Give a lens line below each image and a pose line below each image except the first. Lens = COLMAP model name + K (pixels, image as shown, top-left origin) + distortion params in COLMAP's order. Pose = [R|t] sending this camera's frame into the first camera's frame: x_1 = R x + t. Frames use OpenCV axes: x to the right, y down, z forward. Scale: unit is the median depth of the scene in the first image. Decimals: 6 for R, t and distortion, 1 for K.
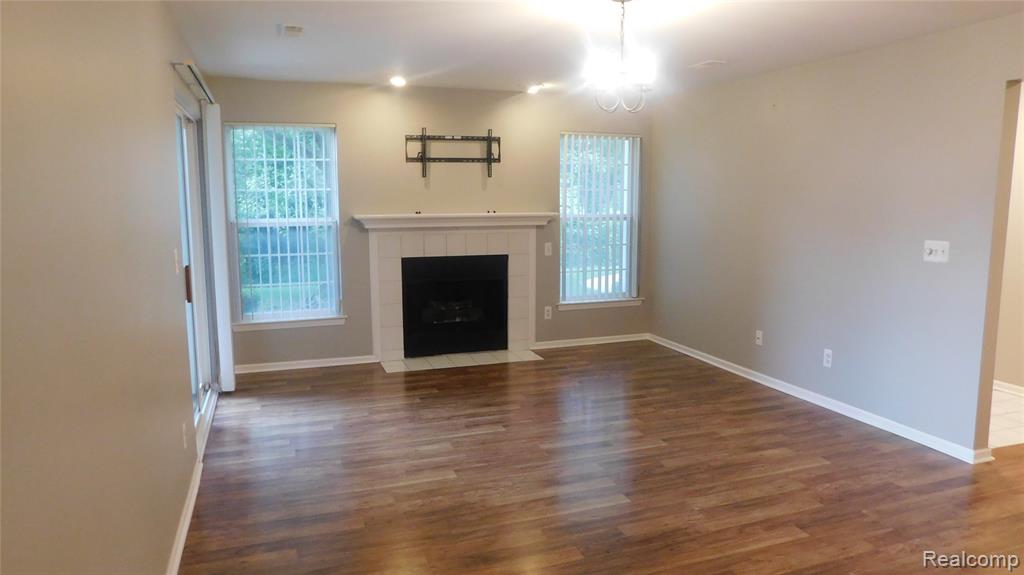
lens RADIAL K [[674.1, 0, 512.6], [0, 674.1, 287.7], [0, 0, 1]] dist [-0.053746, 0.025004]
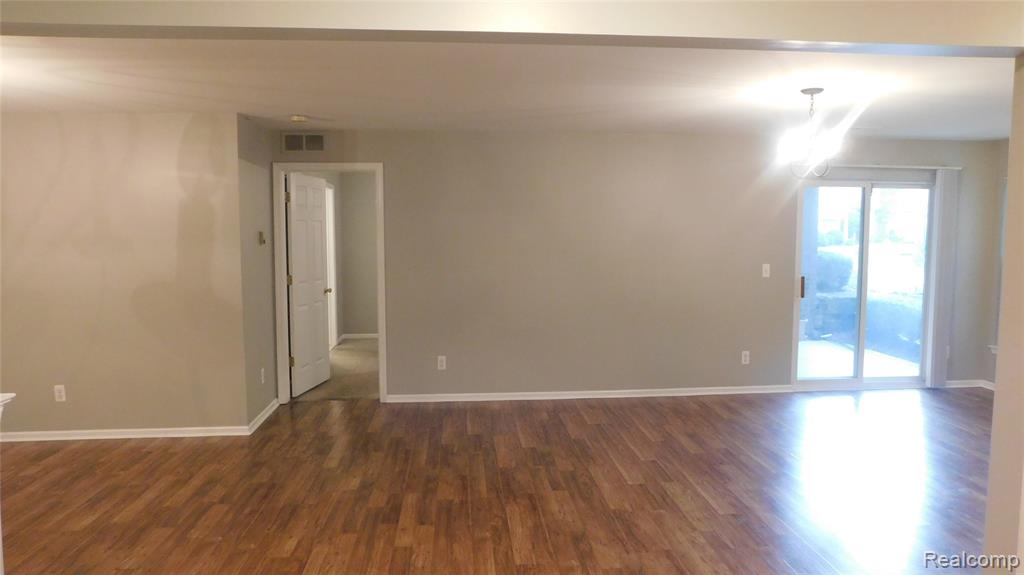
lens RADIAL K [[674.1, 0, 518.9], [0, 674.1, 280.3], [0, 0, 1]] dist [-0.053746, 0.025004]
pose [[-0.248957, 0.074840, -0.965619, 0.835859], [-0.138909, 0.983943, 0.112074, -0.069914], [0.958501, 0.162035, -0.234564, 0.420508]]
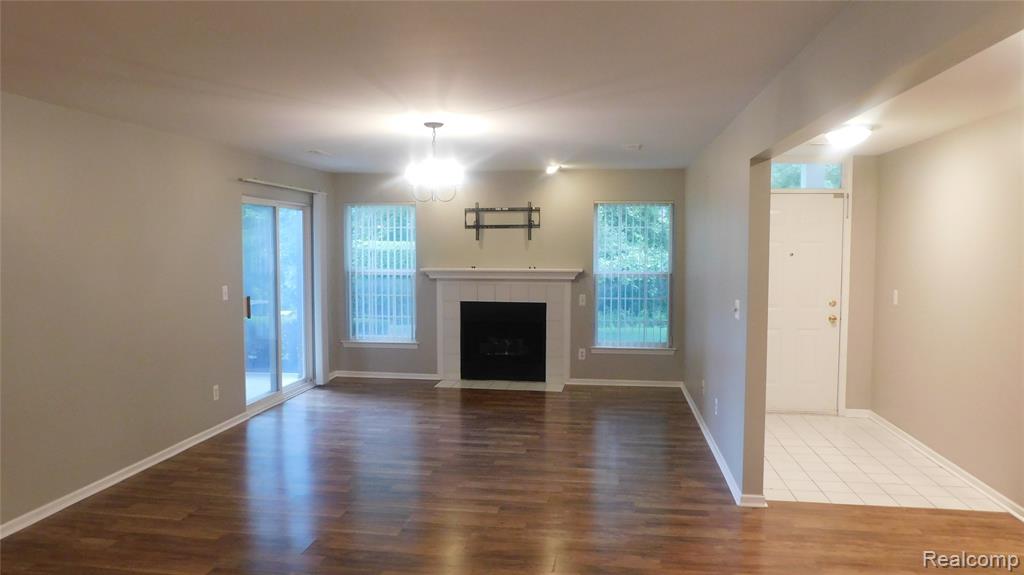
lens RADIAL K [[674.1, 0, 512.0], [0, 674.1, 286.7], [0, 0, 1]] dist [-0.053746, 0.025004]
pose [[0.880769, 0.031173, -0.472518, 0.536369], [-0.068108, 0.995796, -0.061258, 0.000338], [0.468622, 0.086137, 0.879189, -0.103310]]
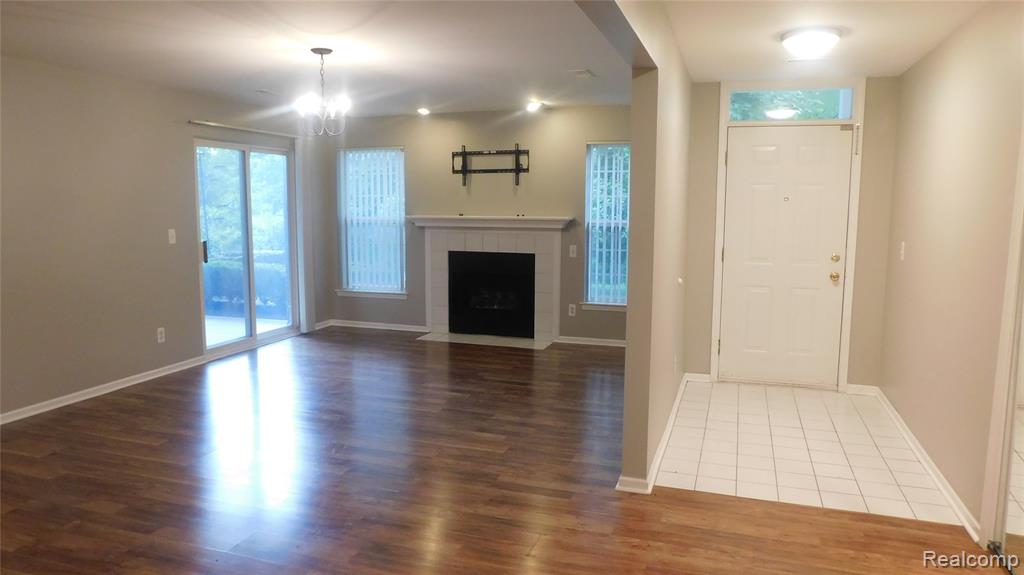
lens RADIAL K [[674.1, 0, 513.3], [0, 674.1, 284.8], [0, 0, 1]] dist [-0.053746, 0.025004]
pose [[0.780676, 0.079701, -0.619833, 0.697874], [-0.091481, 0.995724, 0.012816, -0.009242], [0.618204, 0.046698, 0.784629, 0.103484]]
